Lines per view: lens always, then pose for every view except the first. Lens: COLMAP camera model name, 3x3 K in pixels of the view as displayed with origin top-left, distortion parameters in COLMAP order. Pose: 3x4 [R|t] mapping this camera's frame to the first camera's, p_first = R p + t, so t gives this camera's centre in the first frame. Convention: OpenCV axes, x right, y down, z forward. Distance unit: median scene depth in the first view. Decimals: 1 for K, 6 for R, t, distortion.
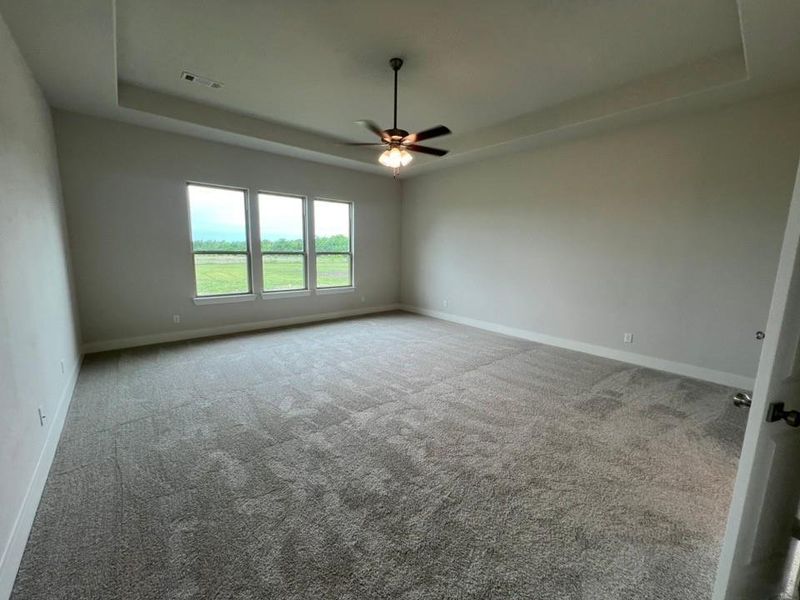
lens RADIAL K [[319.8, 0, 400.0], [0, 319.8, 300.0], [0, 0, 1]] dist [-0.000372, -0.000017]
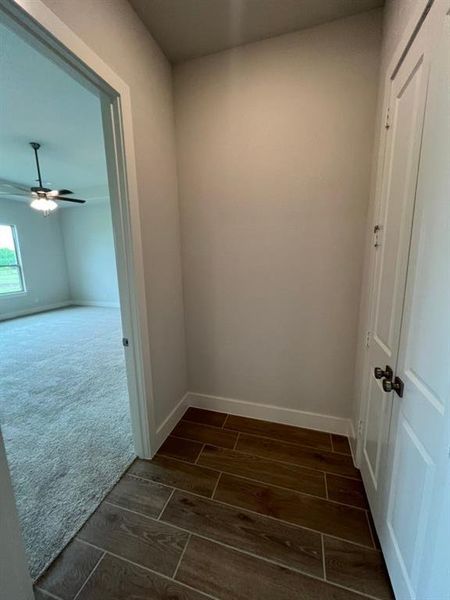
lens RADIAL K [[239.9, 0, 225.0], [0, 239.9, 300.0], [0, 0, 1]] dist [-0.000372, -0.000017]
pose [[0.852099, -0.122657, 0.508805, 0.083512], [0.112742, 0.992345, 0.050413, 0.069393], [-0.511094, 0.014407, 0.859404, -0.461537]]
